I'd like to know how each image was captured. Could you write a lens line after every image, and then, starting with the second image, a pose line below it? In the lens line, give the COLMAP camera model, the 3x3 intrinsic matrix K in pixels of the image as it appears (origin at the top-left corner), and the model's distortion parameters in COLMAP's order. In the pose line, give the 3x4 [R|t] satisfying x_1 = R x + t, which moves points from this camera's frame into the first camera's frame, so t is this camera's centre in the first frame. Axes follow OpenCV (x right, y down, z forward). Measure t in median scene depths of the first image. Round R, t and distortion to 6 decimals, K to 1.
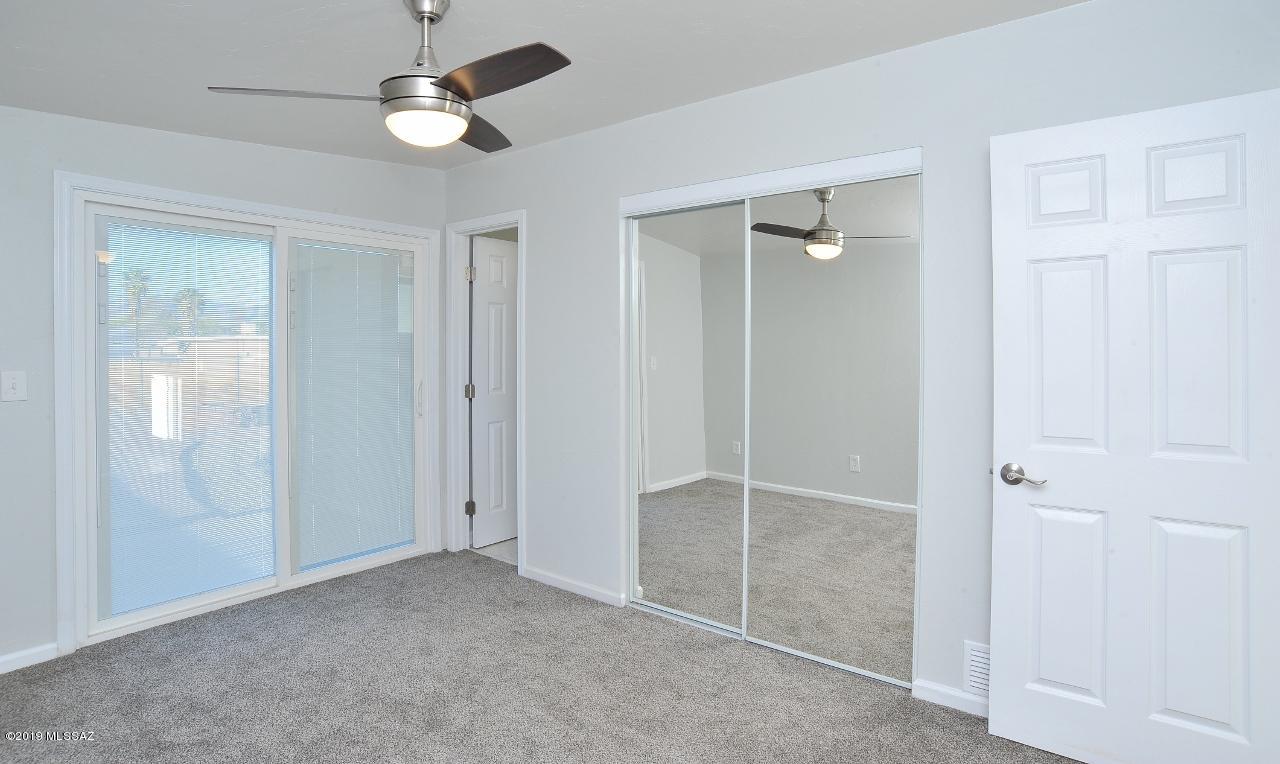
lens RADIAL K [[670.5, 0, 635.7], [0, 670.5, 357.7], [0, 0, 1]] dist [0.000051, 0.000473]
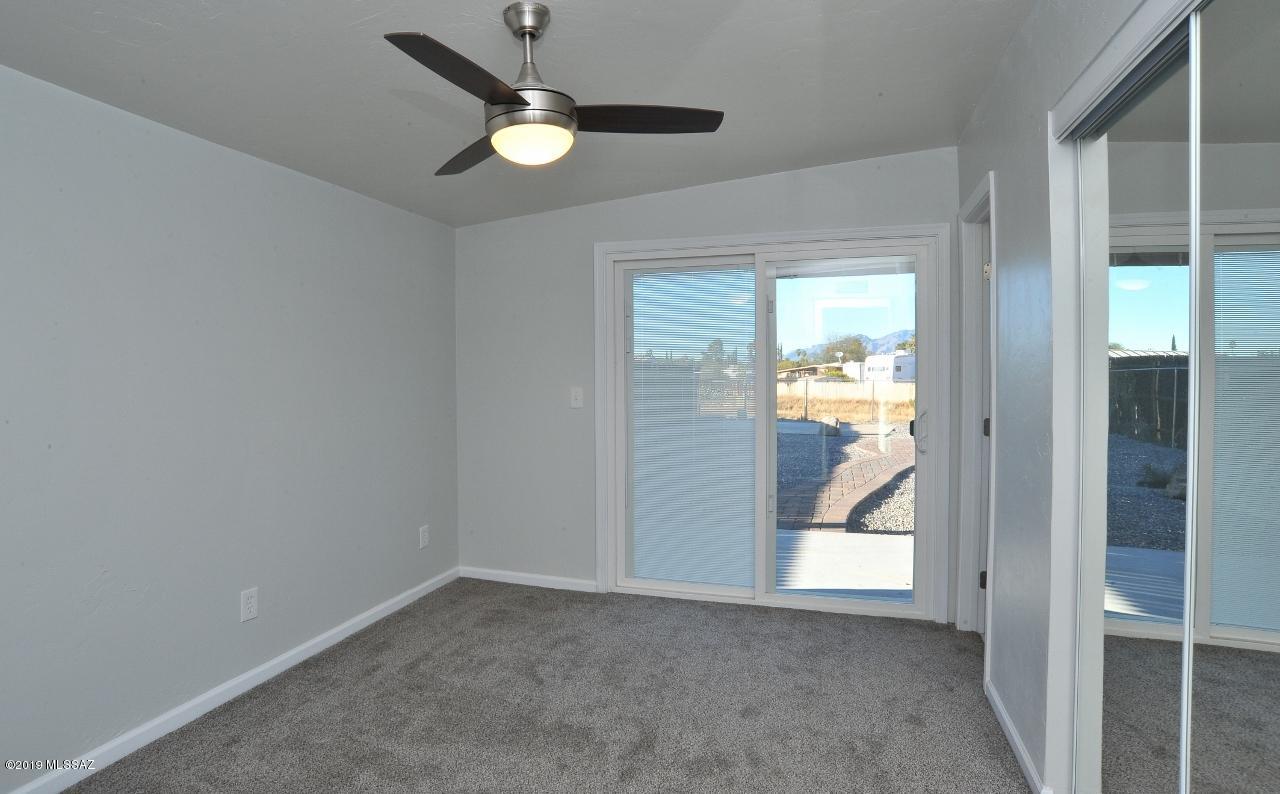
lens RADIAL K [[669.5, 0, 640.0], [0, 669.5, 397.0], [0, 0, 1]] dist [-0.113436, 0.000086]
pose [[0.360699, 0.035515, -0.932006, 0.439400], [-0.009841, 0.999364, 0.034274, -0.010959], [0.932630, -0.003191, 0.360820, 0.571656]]
